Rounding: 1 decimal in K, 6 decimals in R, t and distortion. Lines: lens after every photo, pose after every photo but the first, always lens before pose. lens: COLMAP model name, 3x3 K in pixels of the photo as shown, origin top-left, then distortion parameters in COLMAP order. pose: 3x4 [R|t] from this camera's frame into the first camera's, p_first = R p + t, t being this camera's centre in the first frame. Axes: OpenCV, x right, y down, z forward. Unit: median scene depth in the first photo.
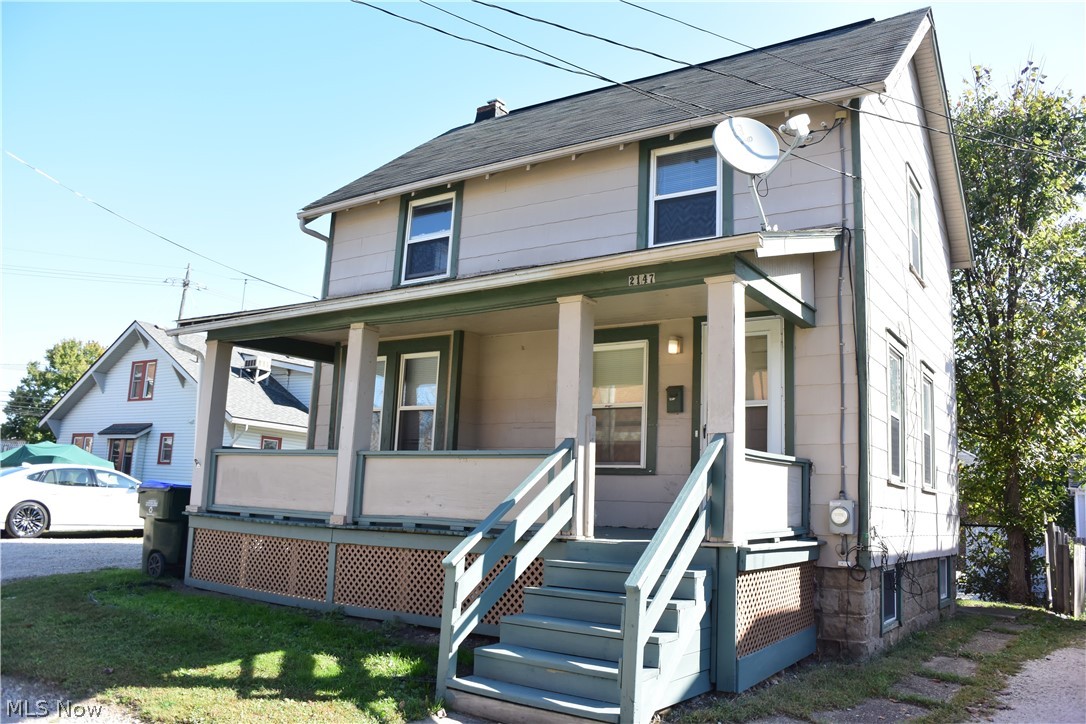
lens RADIAL K [[860.4, 0, 543.3], [0, 860.4, 360.9], [0, 0, 1]] dist [-0.139703, 0.089541]
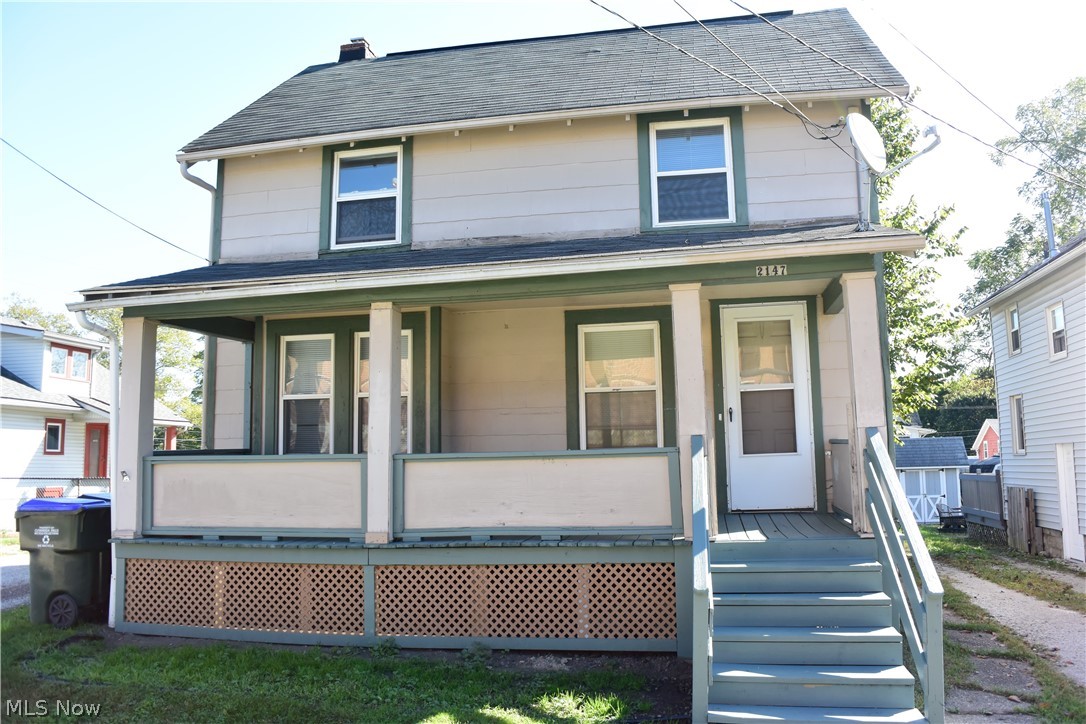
lens RADIAL K [[860.4, 0, 543.1], [0, 860.4, 360.7], [0, 0, 1]] dist [-0.139703, 0.089541]
pose [[0.920865, -0.015452, 0.389576, -0.357050], [-0.007397, 0.998342, 0.057082, -0.032327], [-0.389812, -0.055447, 0.919224, 0.145662]]
